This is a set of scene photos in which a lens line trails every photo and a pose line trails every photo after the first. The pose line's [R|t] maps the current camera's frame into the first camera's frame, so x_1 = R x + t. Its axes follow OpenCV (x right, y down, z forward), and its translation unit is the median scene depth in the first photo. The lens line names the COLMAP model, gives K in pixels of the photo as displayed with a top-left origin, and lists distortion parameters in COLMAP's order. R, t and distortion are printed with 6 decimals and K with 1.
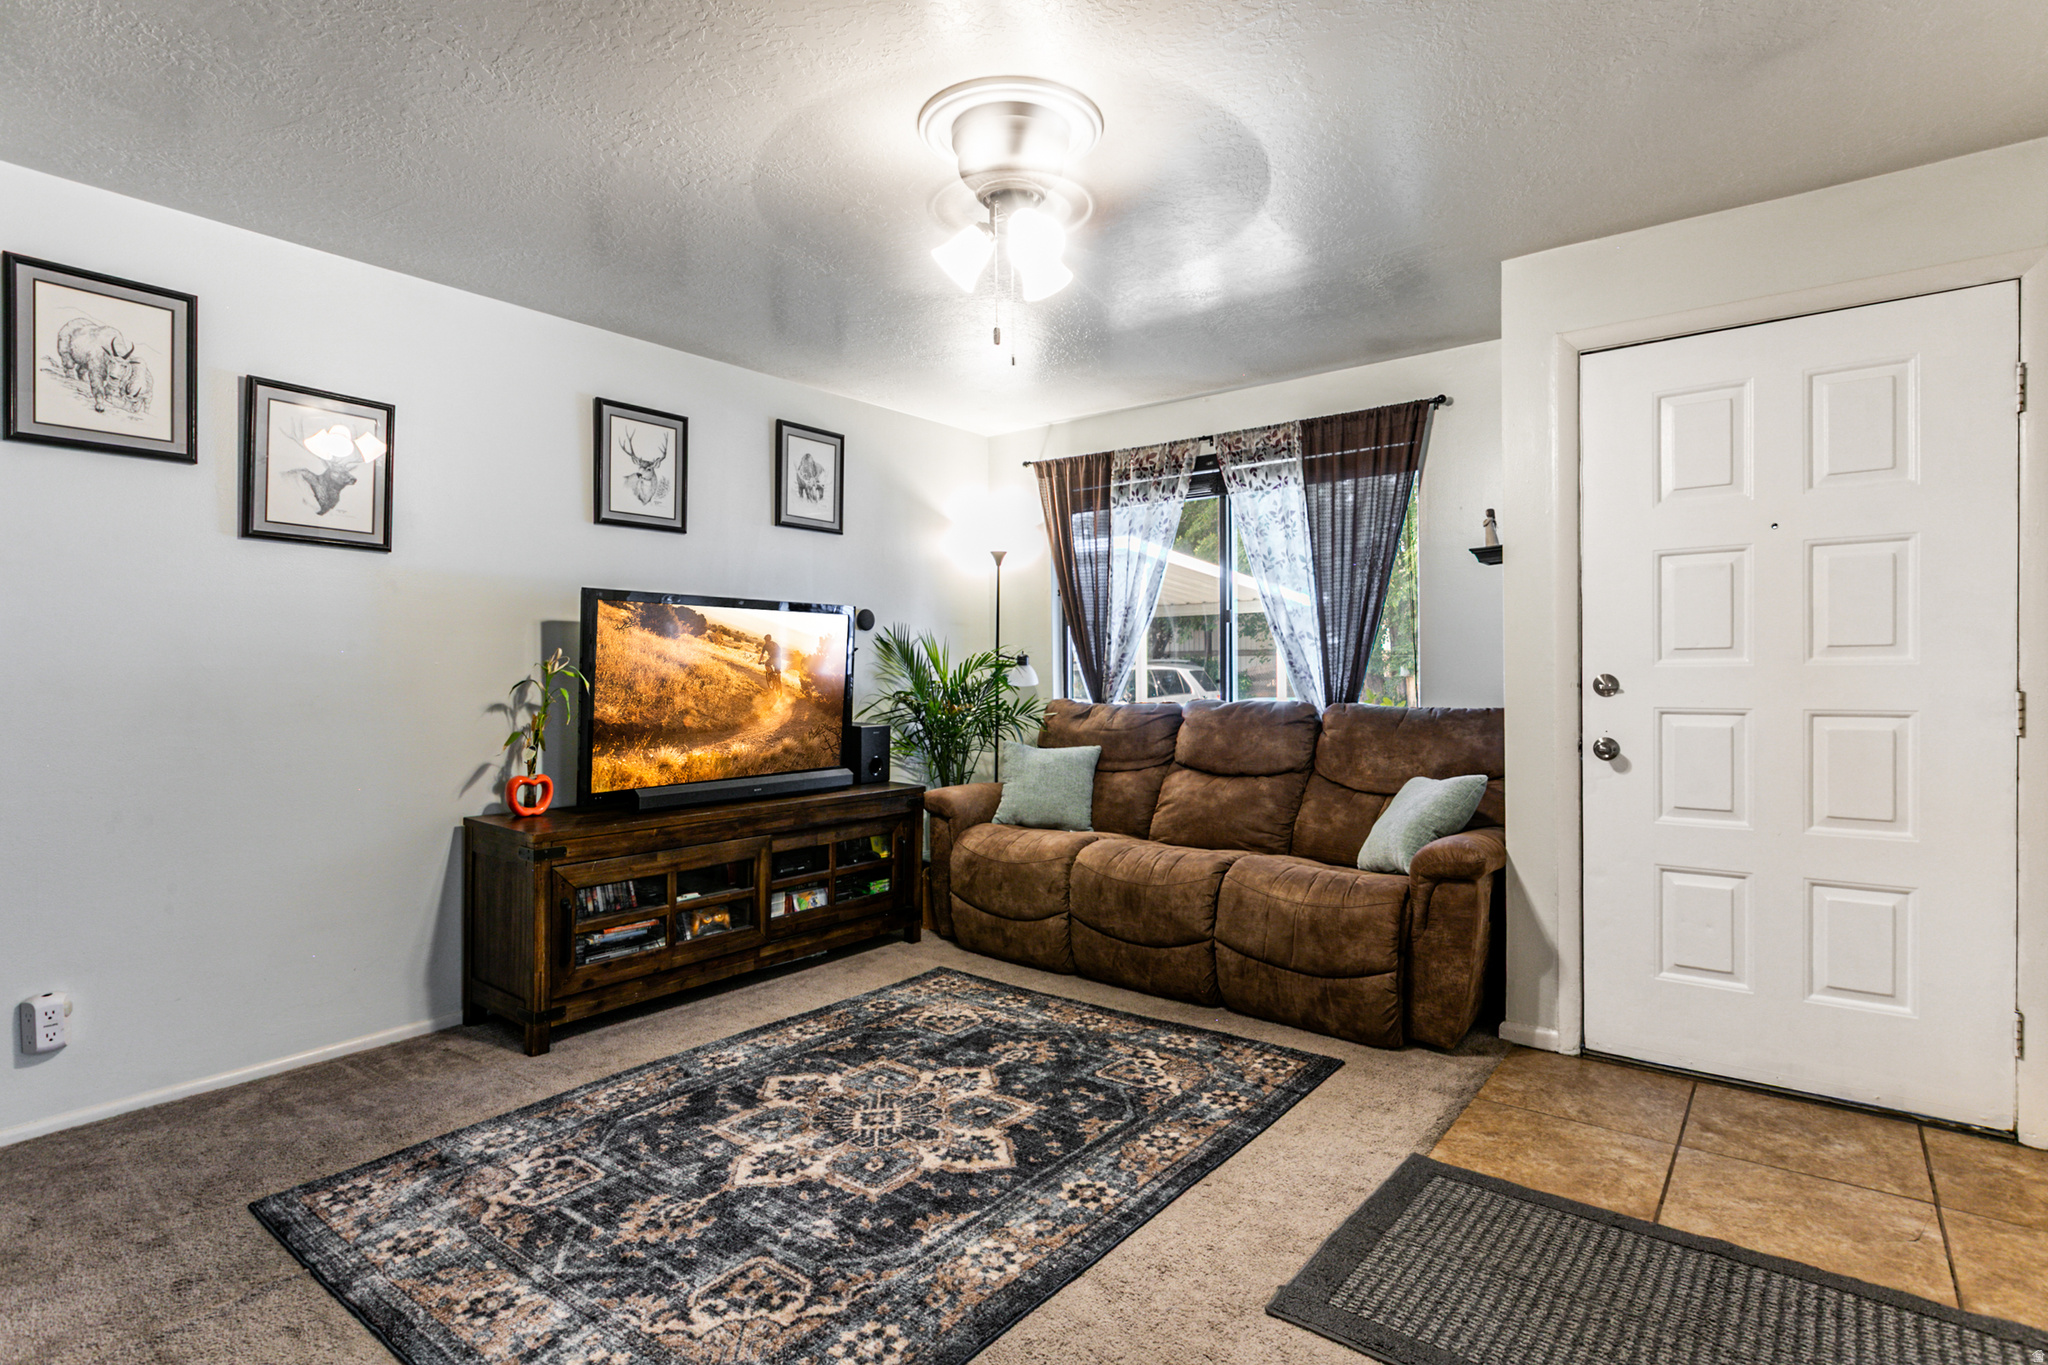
lens RADIAL K [[1027.4, 0, 1024.0], [0, 1027.4, 682.5], [0, 0, 1]] dist [-0.012992, 0.001004]
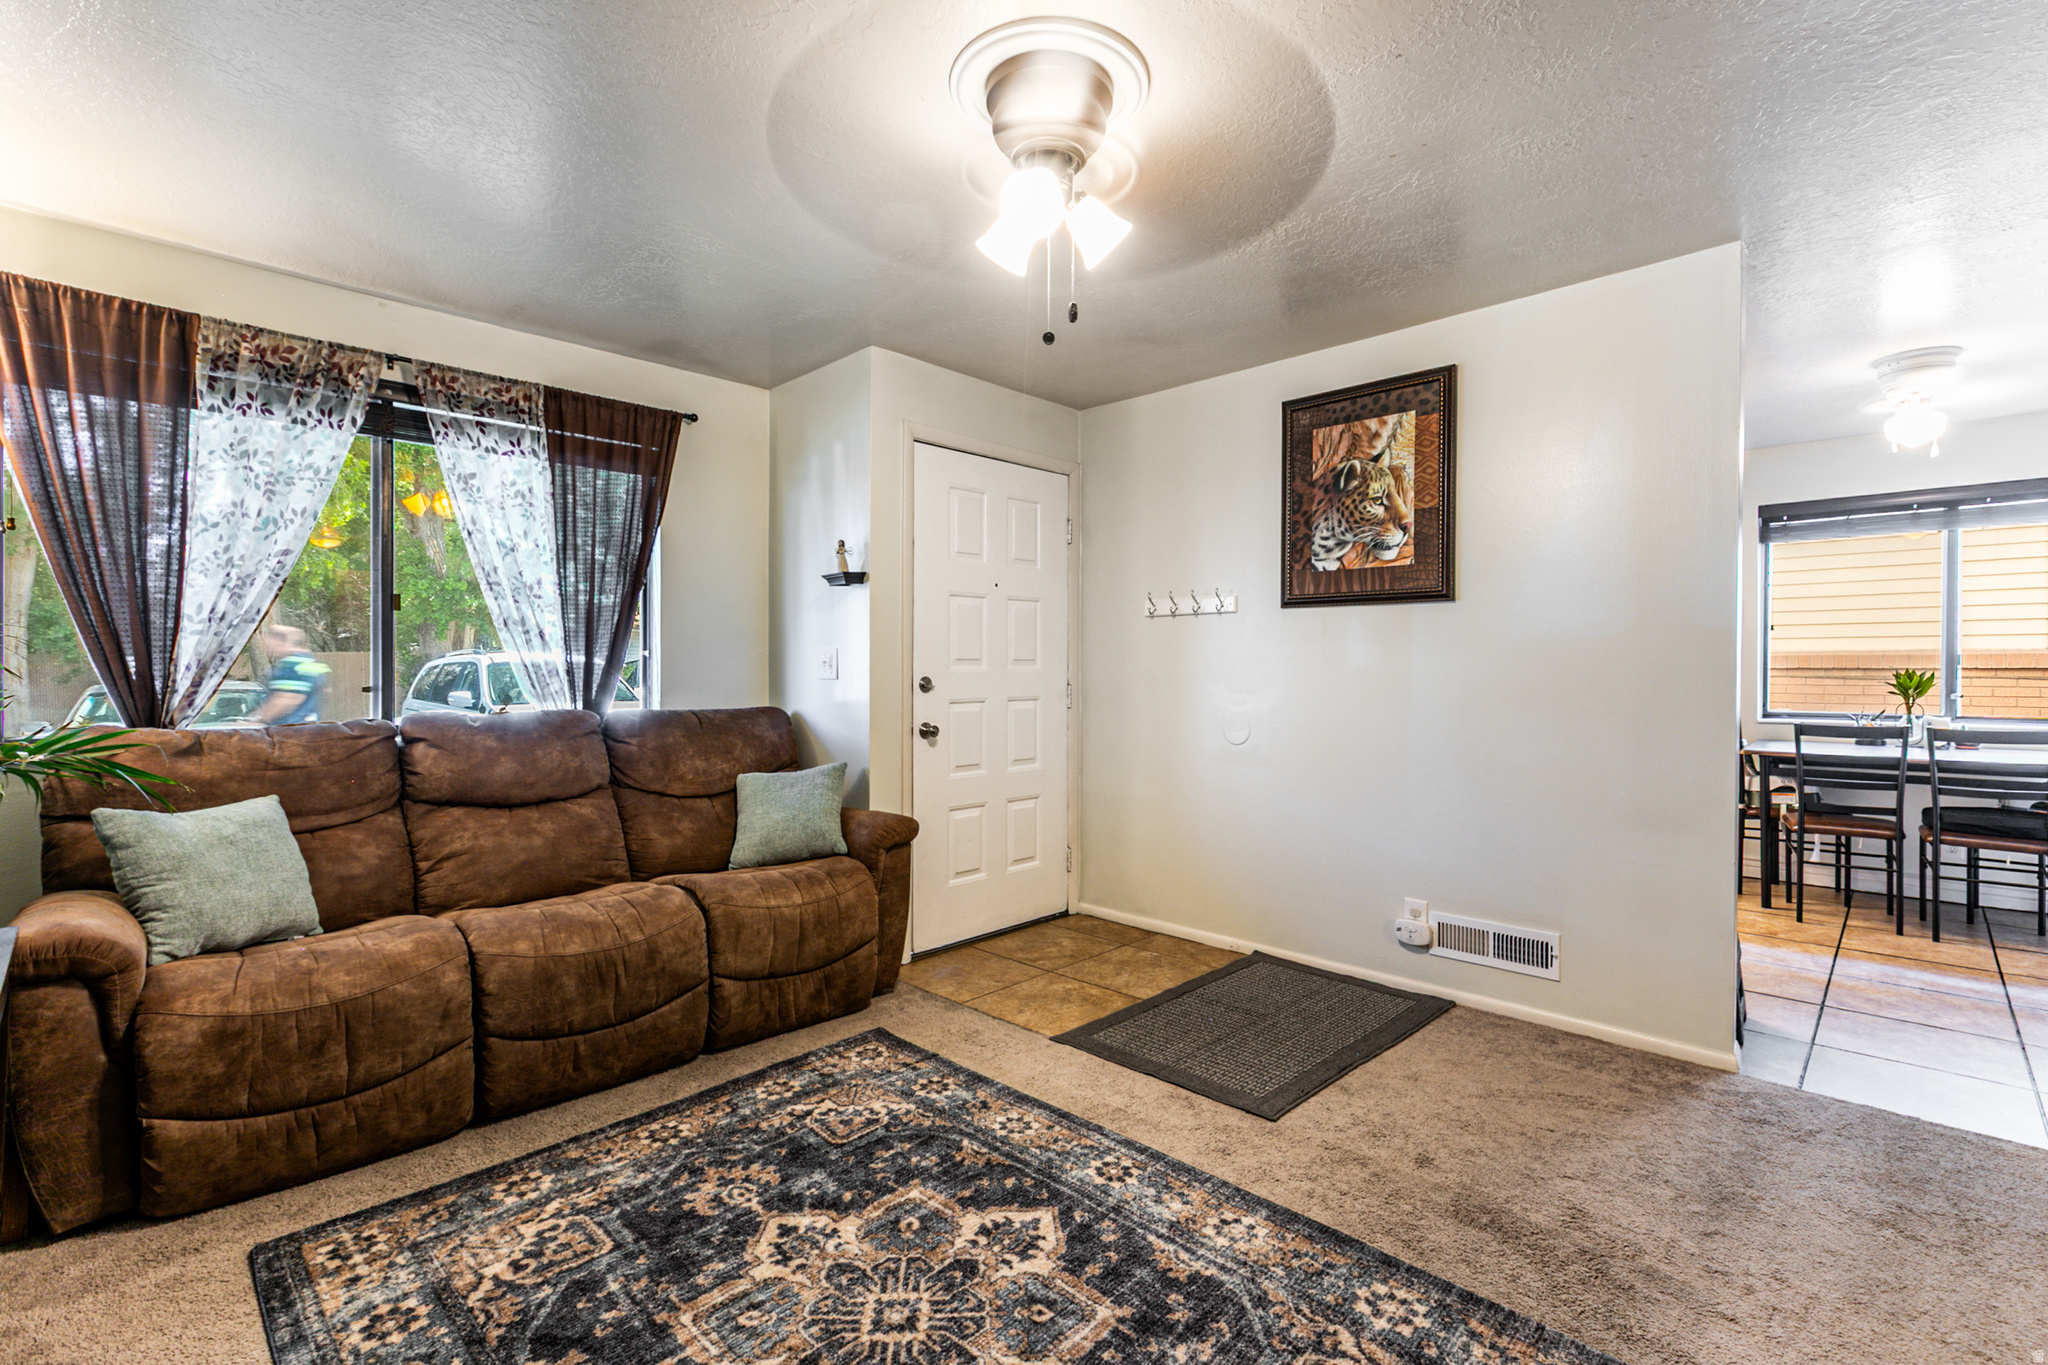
lens RADIAL K [[927.1, 0, 1028.6], [0, 927.1, 671.3], [0, 0, 1]] dist [0.002515, -0.000196]
pose [[0.098904, 0.002559, 0.995094, -0.666086], [0.012505, 0.999915, -0.003814, -0.008437], [-0.995018, 0.012820, 0.098864, 0.734791]]
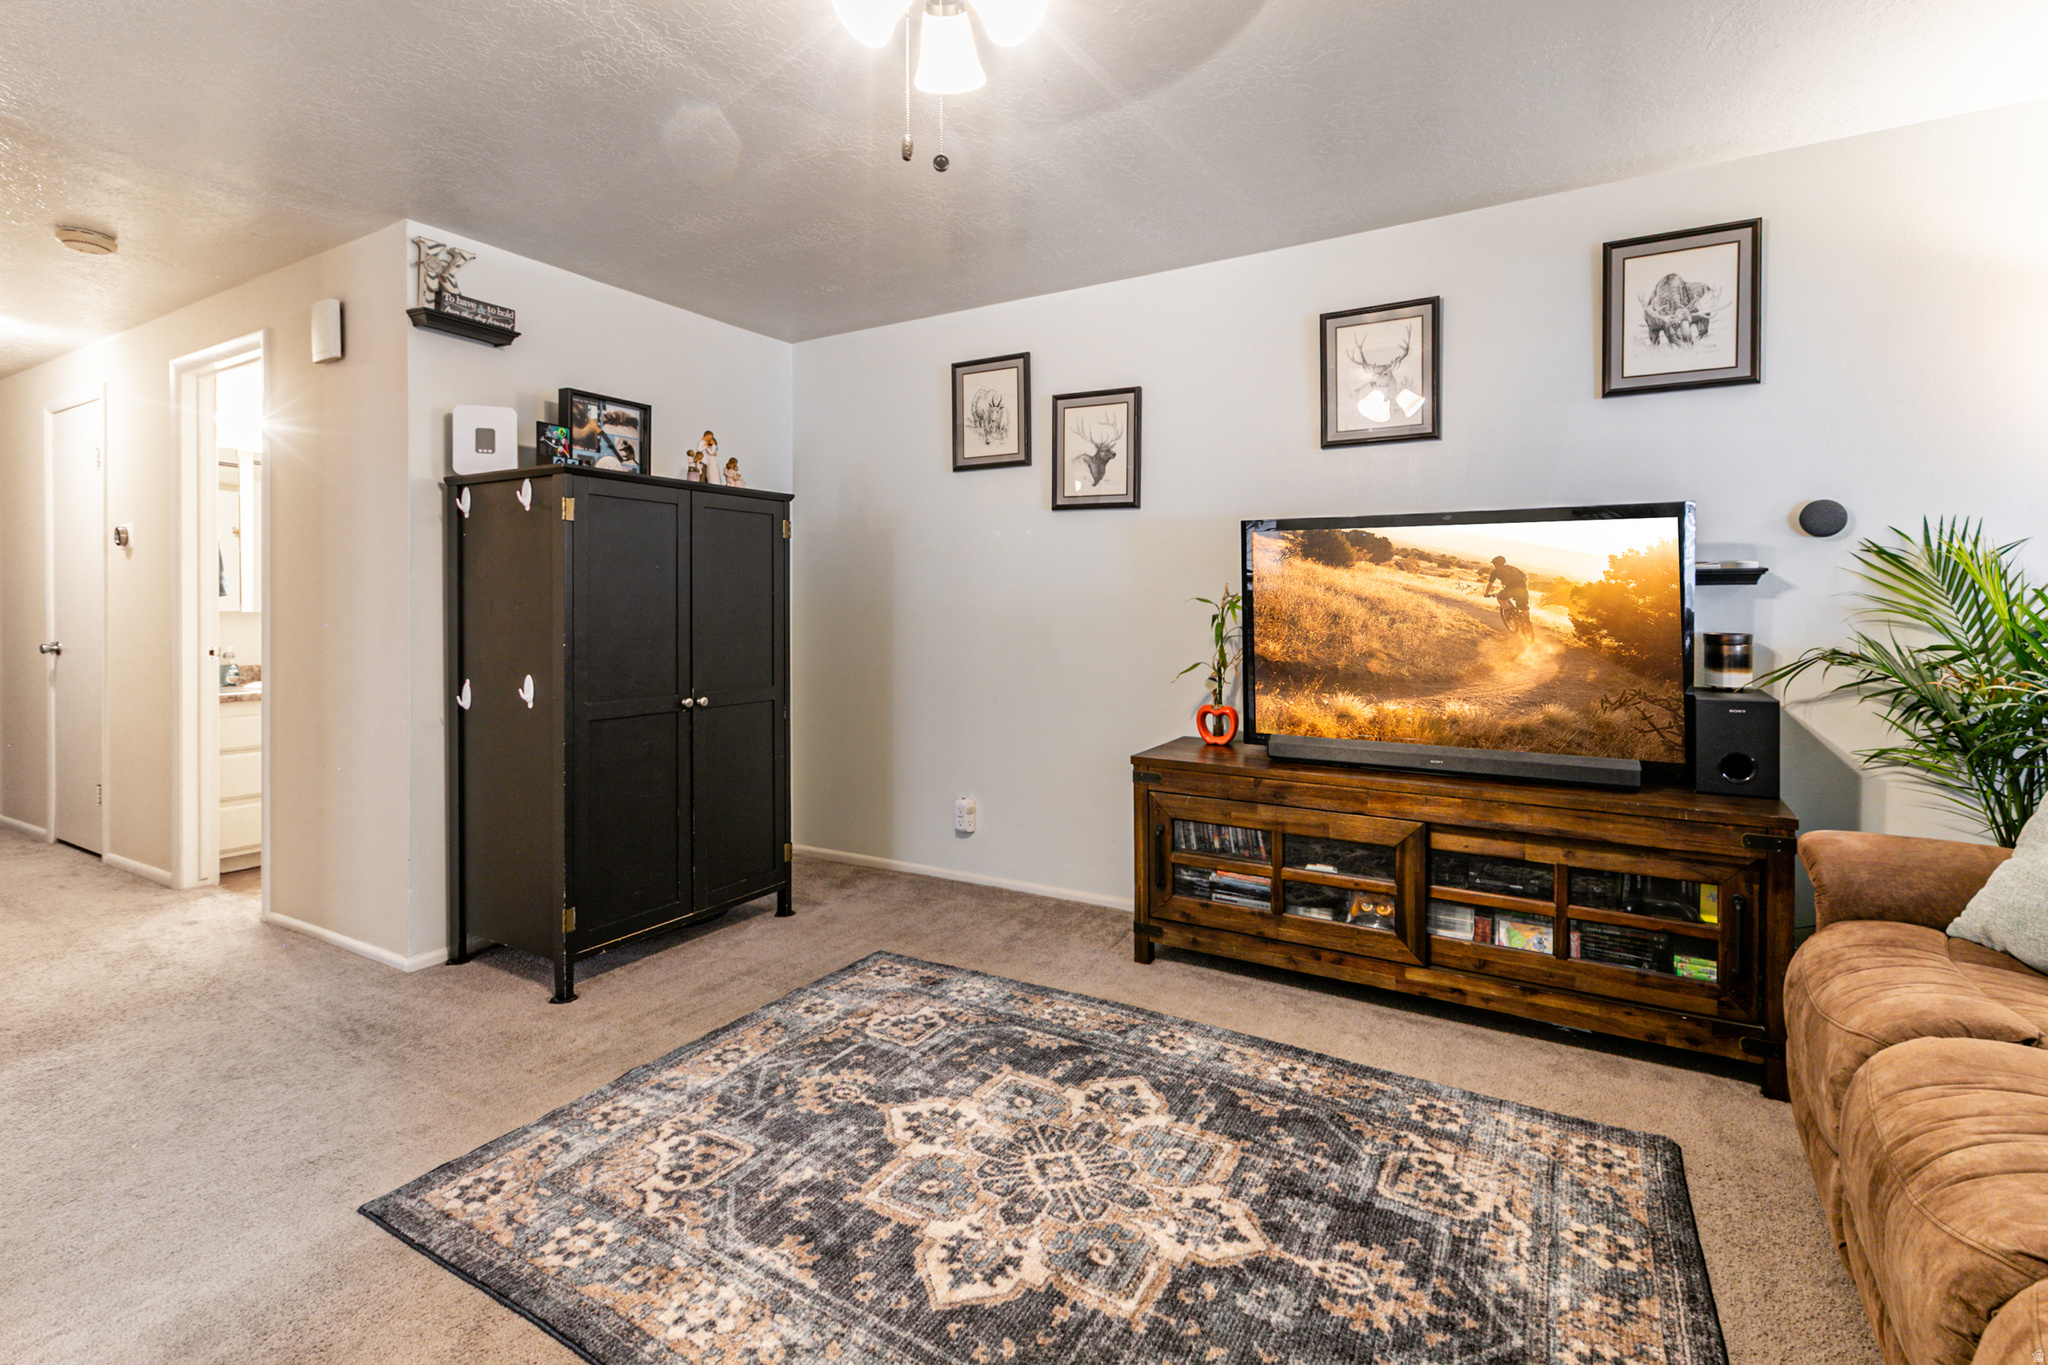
lens RADIAL K [[934.4, 0, 1009.5], [0, 934.4, 614.6], [0, 0, 1]] dist [-0.000071, -0.000249]
pose [[0.116189, 0.009211, -0.993184, 0.493264], [-0.014057, 0.999872, 0.007629, -0.007062], [0.993128, 0.013074, 0.116303, 0.762501]]
